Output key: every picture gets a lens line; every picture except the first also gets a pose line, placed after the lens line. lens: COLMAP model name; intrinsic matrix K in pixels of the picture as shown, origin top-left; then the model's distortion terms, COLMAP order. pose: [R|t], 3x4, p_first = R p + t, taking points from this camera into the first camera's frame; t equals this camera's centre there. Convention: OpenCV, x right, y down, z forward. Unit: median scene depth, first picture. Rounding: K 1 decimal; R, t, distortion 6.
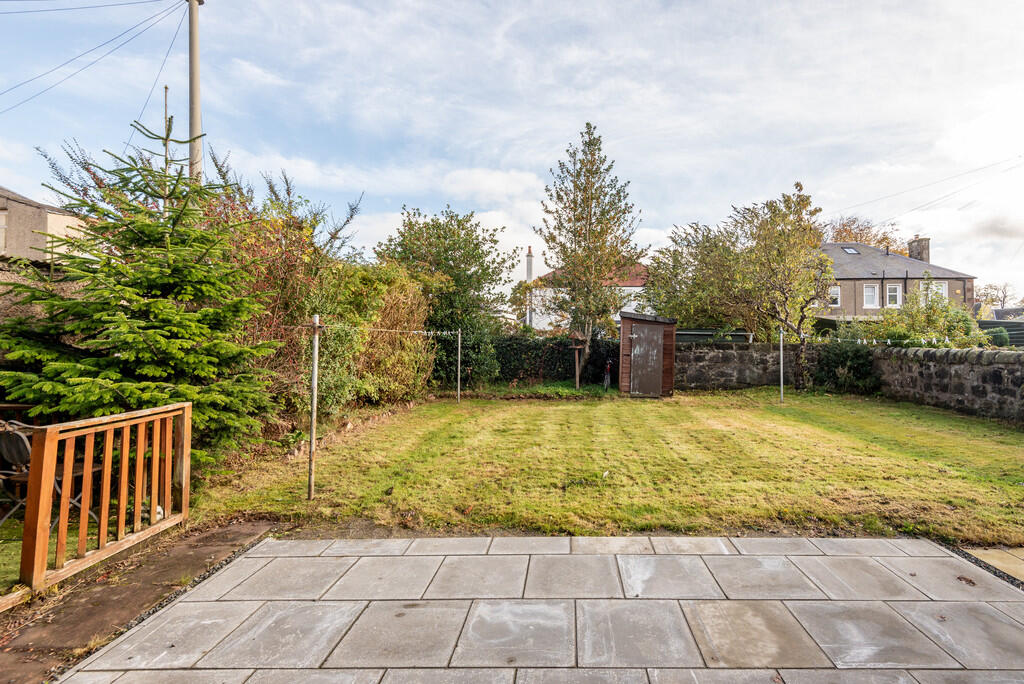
lens RADIAL K [[490.8, 0, 562.2], [0, 490.8, 334.6], [0, 0, 1]] dist [0.034170, -0.017521]
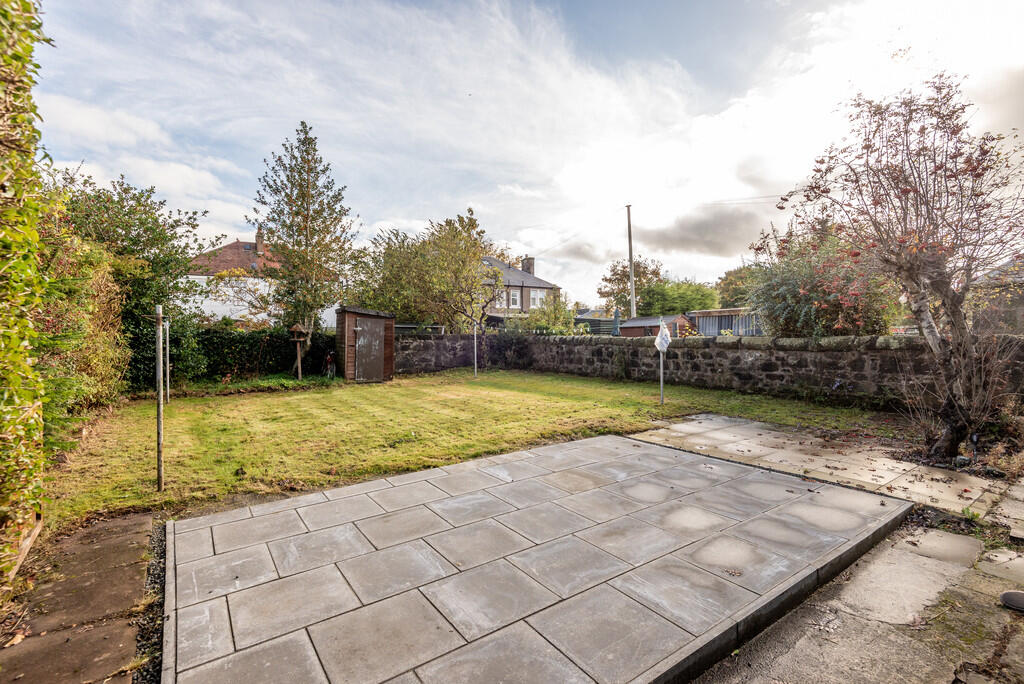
lens RADIAL K [[463.0, 0, 508.3], [0, 463.0, 343.6], [0, 0, 1]] dist [0.047503, -0.028368]
pose [[0.820883, -0.021873, 0.570677, -0.179068], [0.003253, 0.999429, 0.033627, 0.002460], [-0.571087, -0.025748, 0.820486, -0.064929]]
